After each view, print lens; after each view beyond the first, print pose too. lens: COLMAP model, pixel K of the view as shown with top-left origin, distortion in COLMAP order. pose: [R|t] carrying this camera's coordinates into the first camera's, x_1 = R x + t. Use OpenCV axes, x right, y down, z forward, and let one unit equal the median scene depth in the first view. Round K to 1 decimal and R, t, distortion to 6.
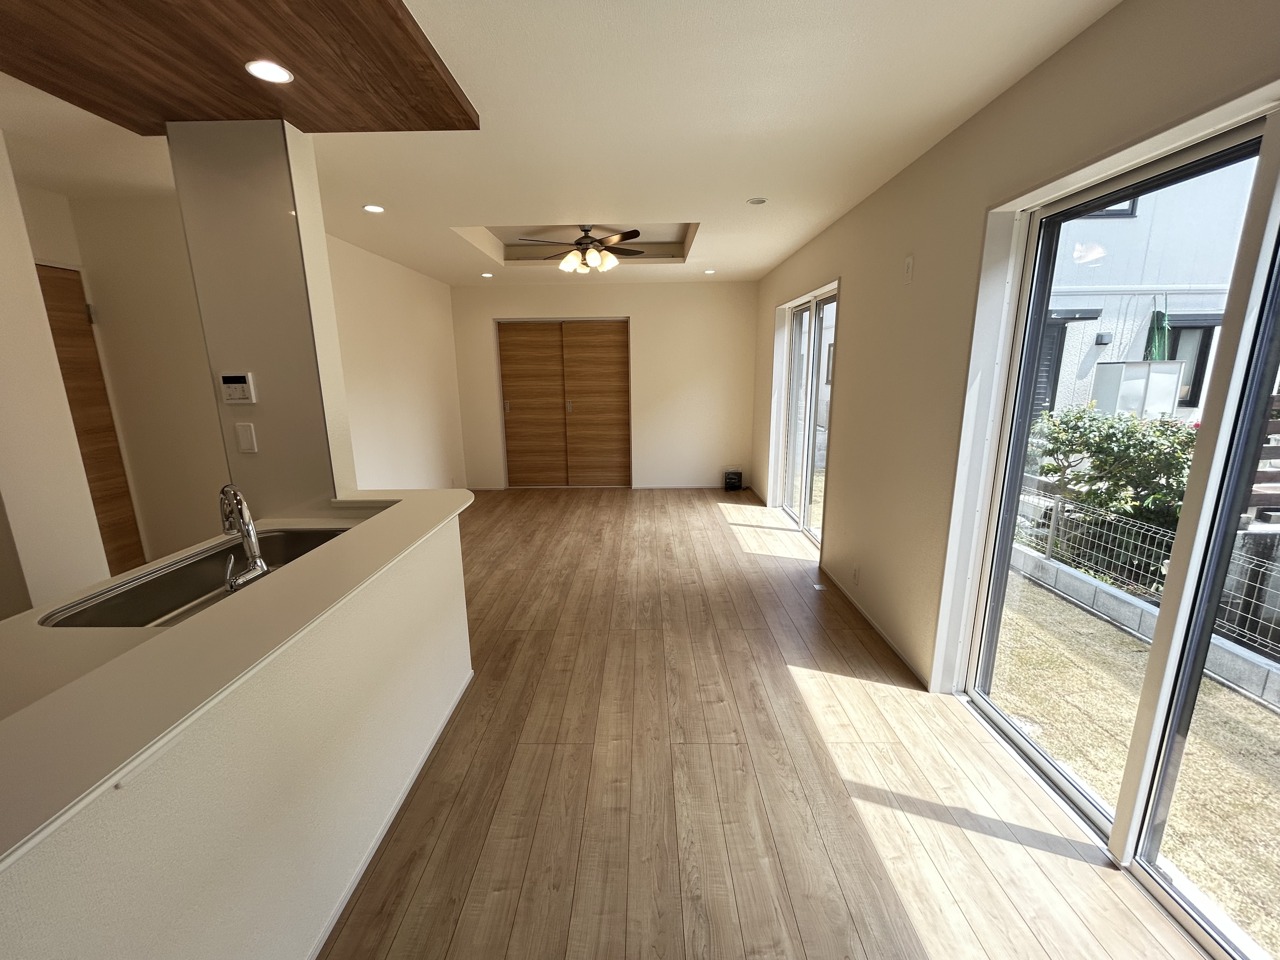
lens RADIAL K [[518.2, 0, 636.8], [0, 518.2, 480.8], [0, 0, 1]] dist [-0.002492, 0.001379]
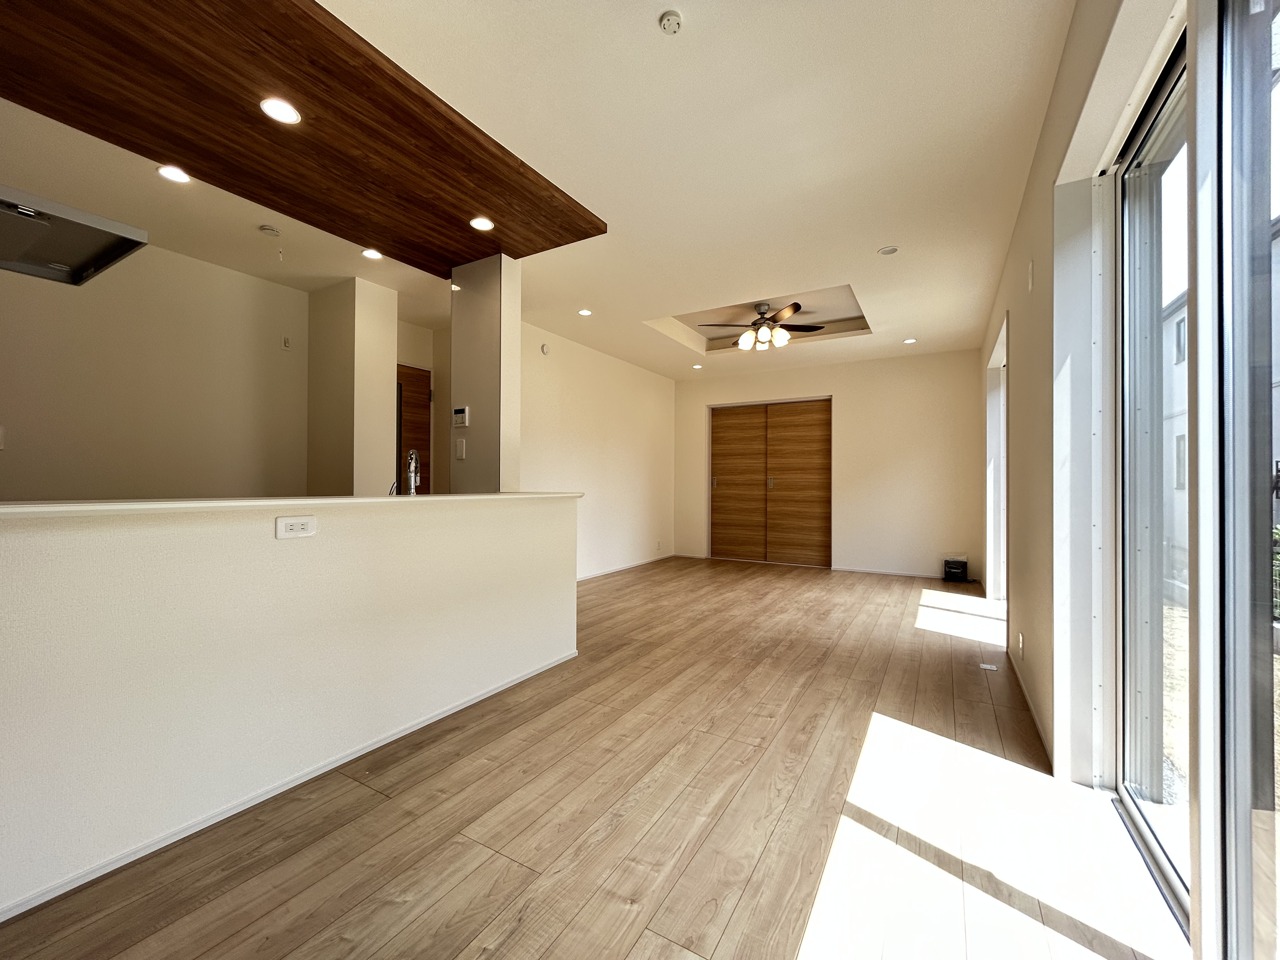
lens RADIAL K [[518.2, 0, 636.4], [0, 518.2, 481.6], [0, 0, 1]] dist [-0.002492, 0.001379]
pose [[0.866213, 0.013907, -0.499481, 0.329096], [-0.121630, 0.975414, -0.183775, 0.164025], [0.484645, 0.219940, 0.846608, -0.013621]]
